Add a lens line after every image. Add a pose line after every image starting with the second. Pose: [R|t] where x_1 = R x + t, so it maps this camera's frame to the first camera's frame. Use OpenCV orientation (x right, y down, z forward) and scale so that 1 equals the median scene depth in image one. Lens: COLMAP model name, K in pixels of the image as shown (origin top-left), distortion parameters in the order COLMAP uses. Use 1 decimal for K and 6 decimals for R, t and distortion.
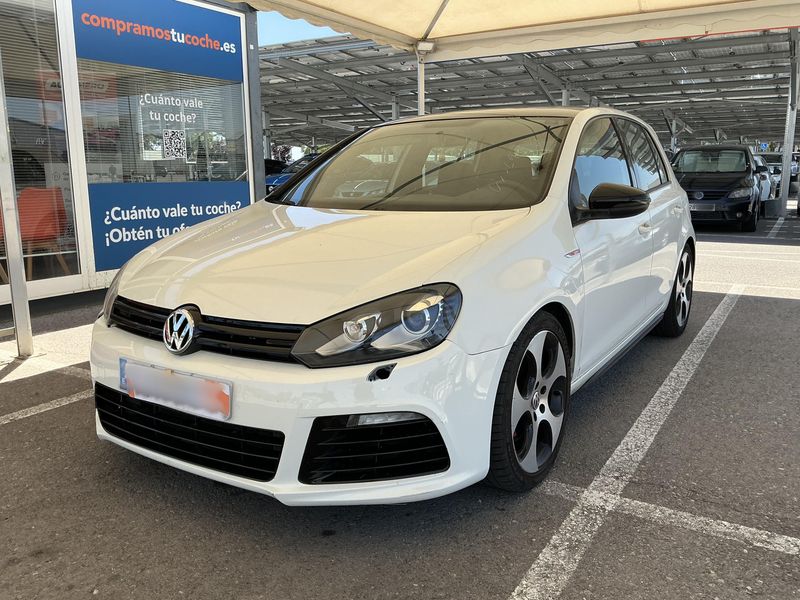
lens RADIAL K [[665.9, 0, 398.0], [0, 665.9, 296.9], [0, 0, 1]] dist [0.014577, -0.039534]
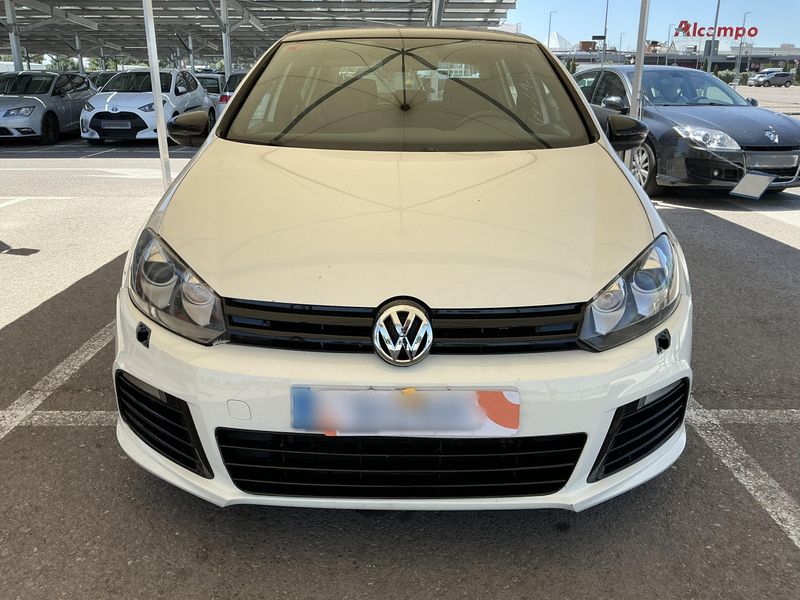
lens RADIAL K [[665.9, 0, 402.8], [0, 665.9, 300.8], [0, 0, 1]] dist [0.014577, -0.039534]
pose [[0.846050, -0.150829, 0.511321, -0.742103], [0.085759, 0.985157, 0.148701, -0.101099], [-0.526160, -0.081958, 0.846427, 0.405614]]
